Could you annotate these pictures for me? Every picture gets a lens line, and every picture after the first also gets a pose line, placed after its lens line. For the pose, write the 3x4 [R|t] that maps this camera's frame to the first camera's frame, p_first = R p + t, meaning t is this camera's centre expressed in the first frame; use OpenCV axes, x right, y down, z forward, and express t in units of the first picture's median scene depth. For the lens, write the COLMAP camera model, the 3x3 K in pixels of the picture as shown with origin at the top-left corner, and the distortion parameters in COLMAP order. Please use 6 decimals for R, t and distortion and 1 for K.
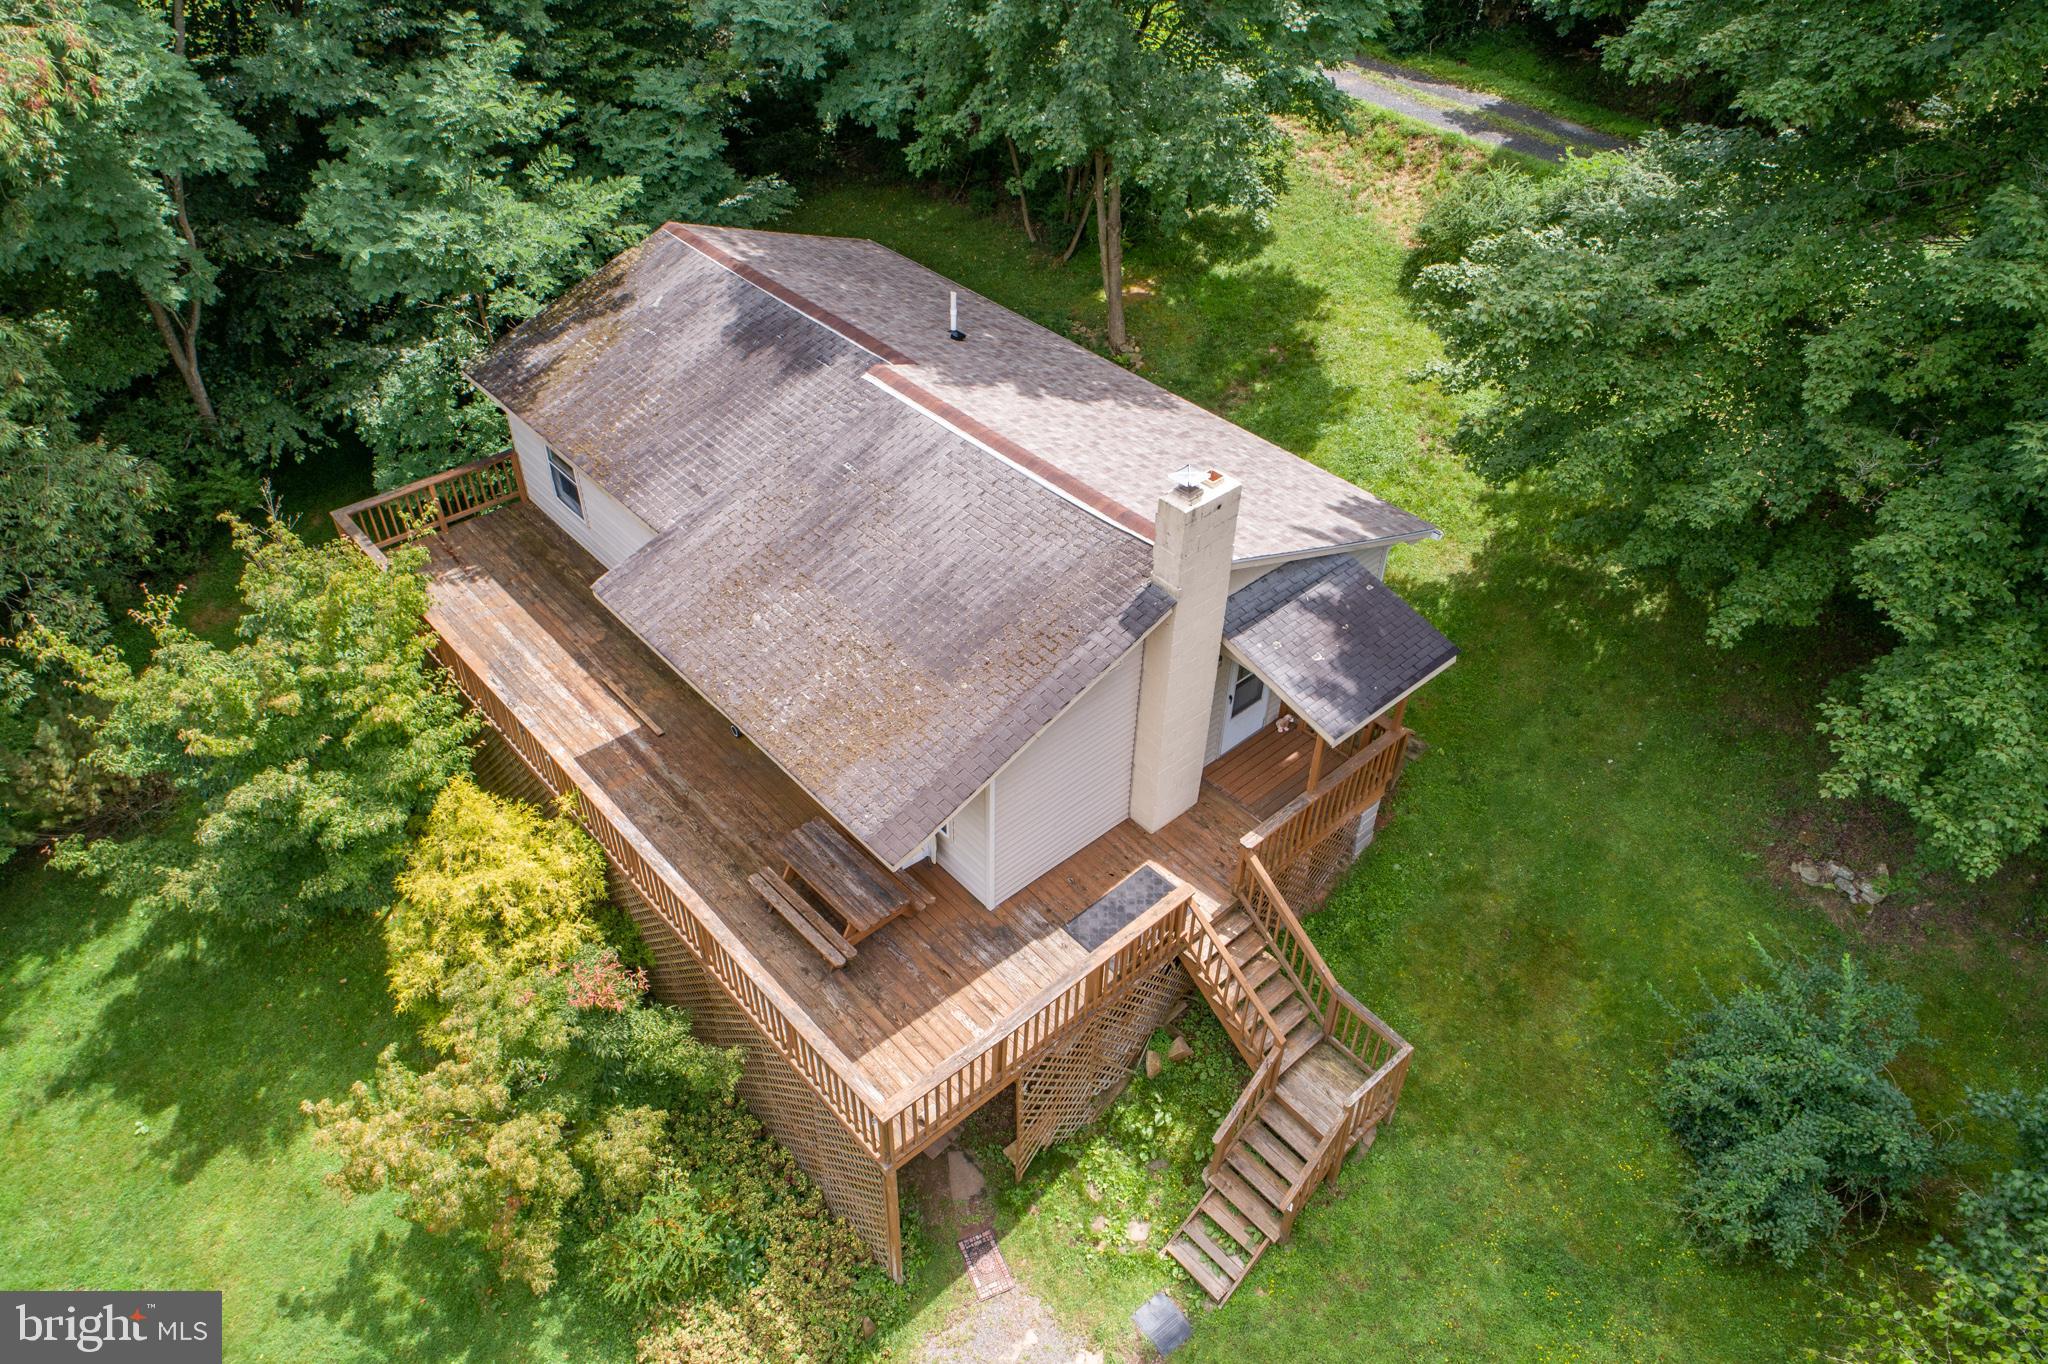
lens RADIAL K [[1376.7, 0, 1018.3], [0, 1376.7, 685.1], [0, 0, 1]] dist [-0.007028, 0.004643]
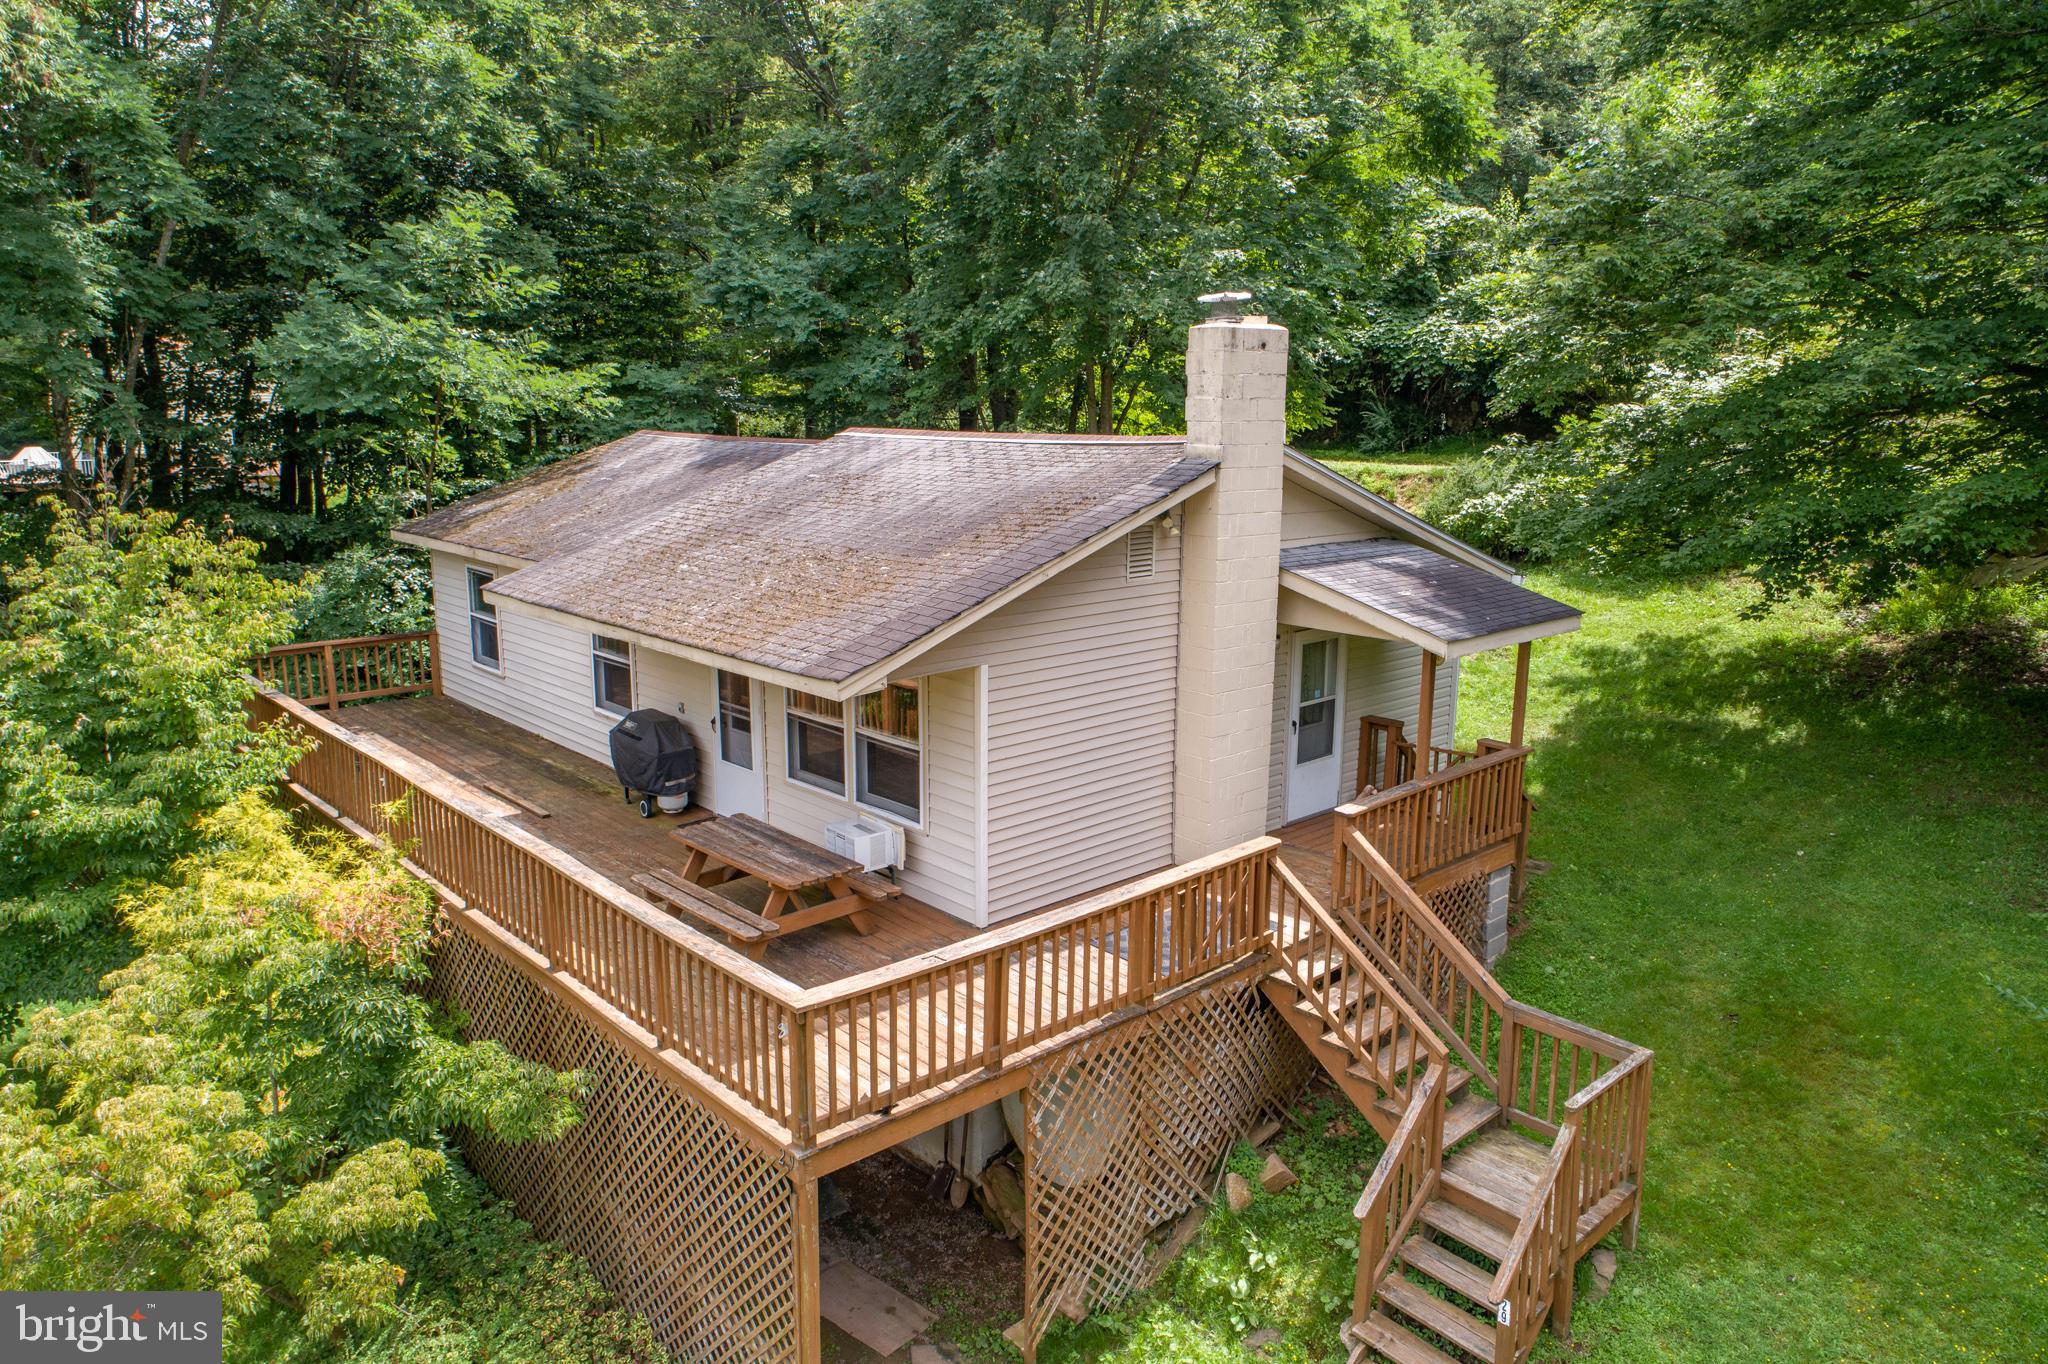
lens RADIAL K [[1376.7, 0, 1018.9], [0, 1376.7, 681.7], [0, 0, 1]] dist [-0.007028, 0.004643]
pose [[0.999906, -0.010030, 0.009330, -0.006715], [0.013275, 0.877508, -0.479379, 0.377871], [-0.003379, 0.479457, 0.877559, 0.335431]]
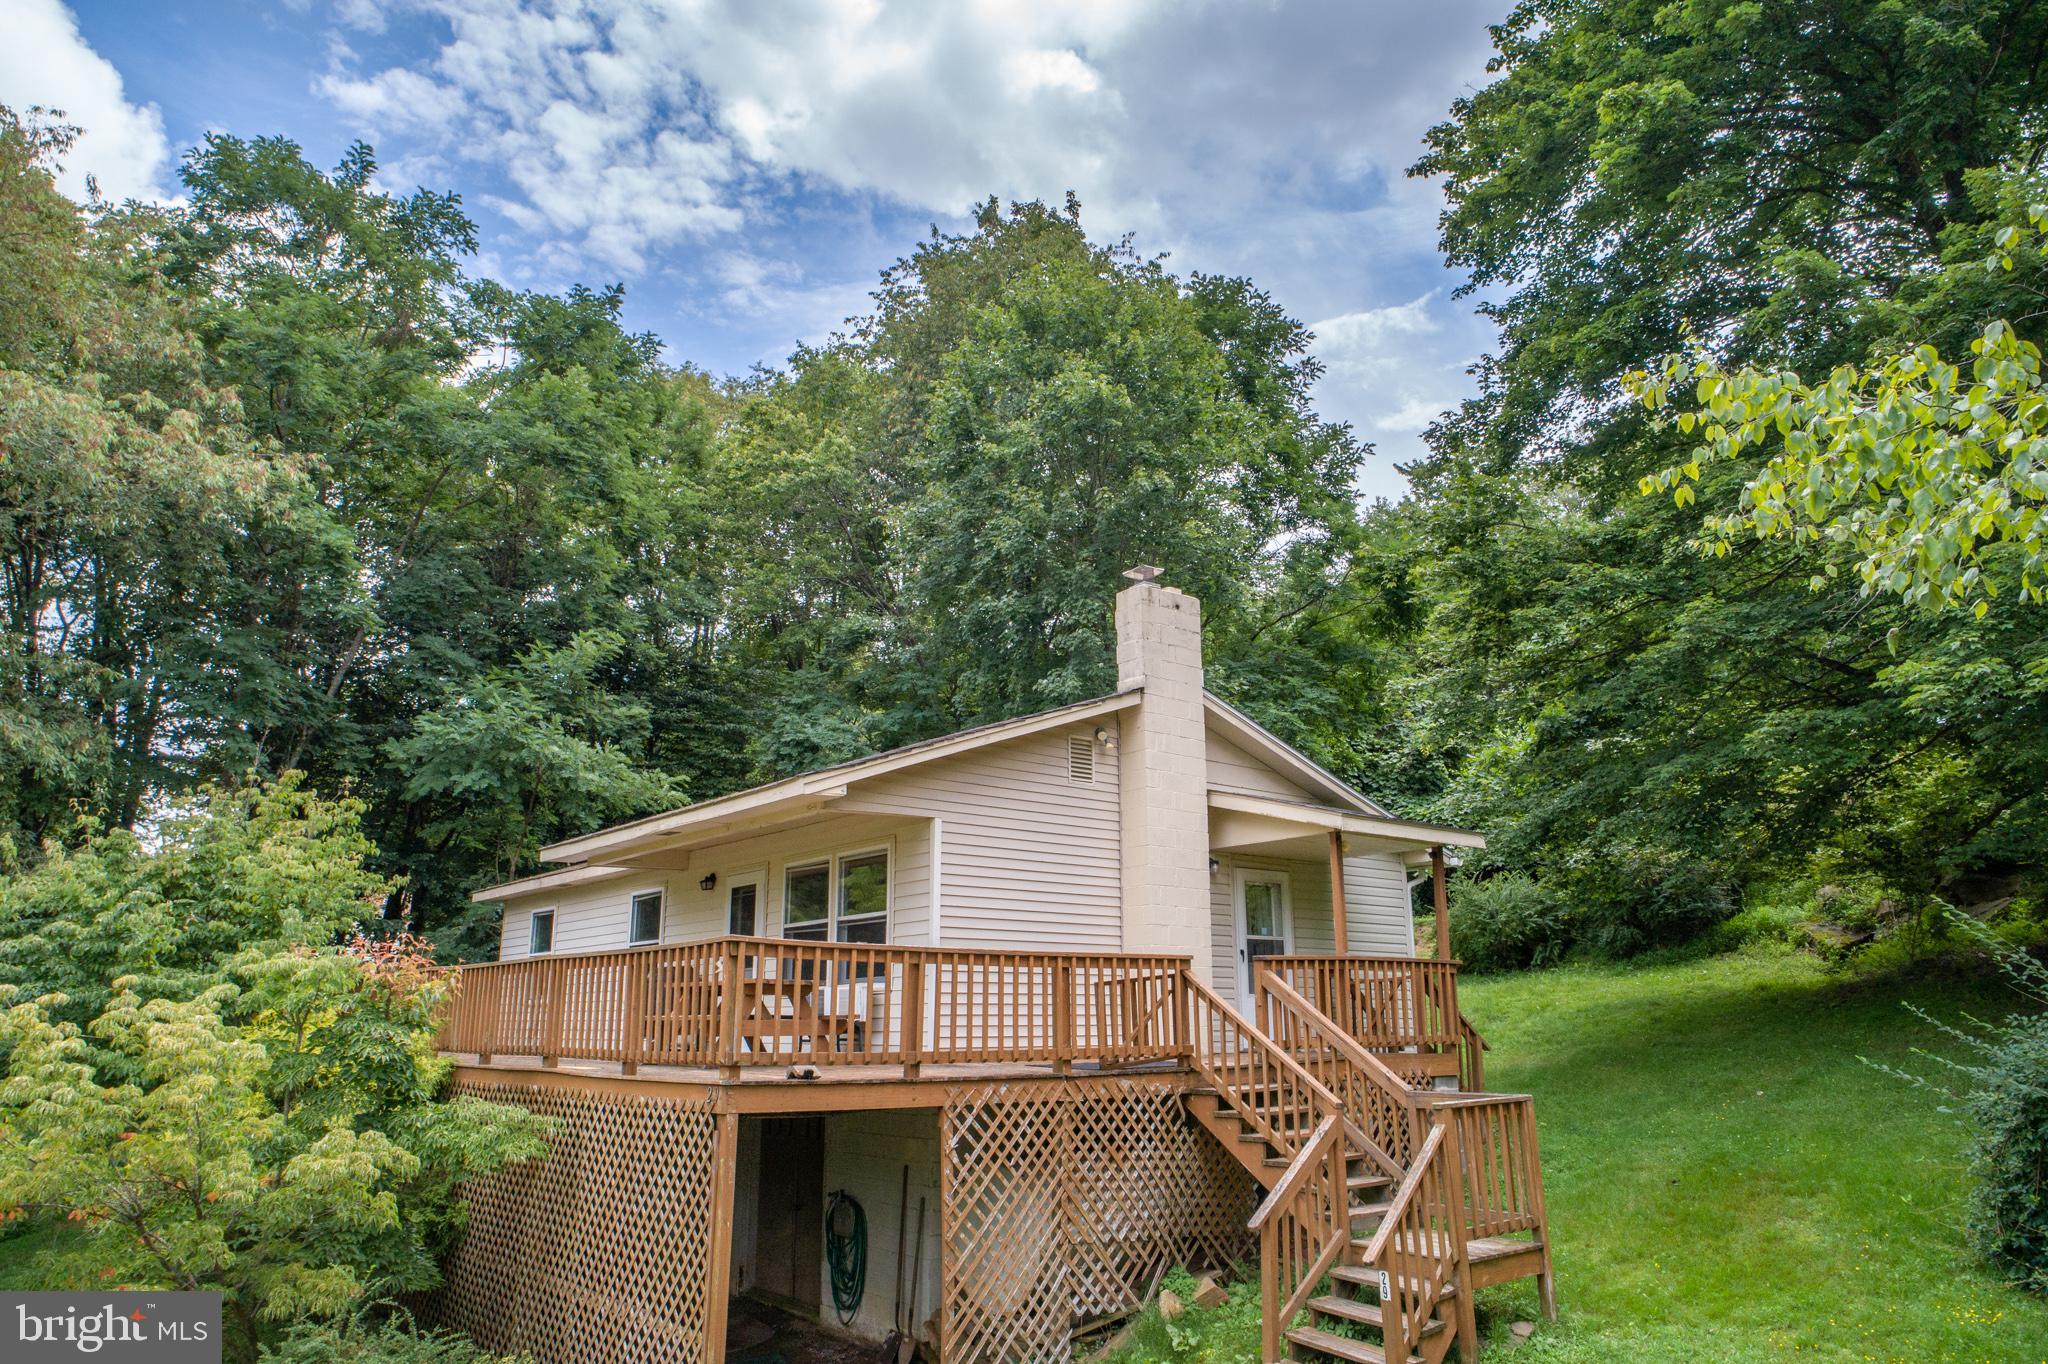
lens RADIAL K [[1376.7, 0, 1019.5], [0, 1376.7, 687.9], [0, 0, 1]] dist [-0.007028, 0.004643]
pose [[0.998237, -0.028787, -0.051908, 0.070527], [-0.025344, 0.584090, -0.811293, 0.641193], [0.053673, 0.811178, 0.582330, 0.394001]]
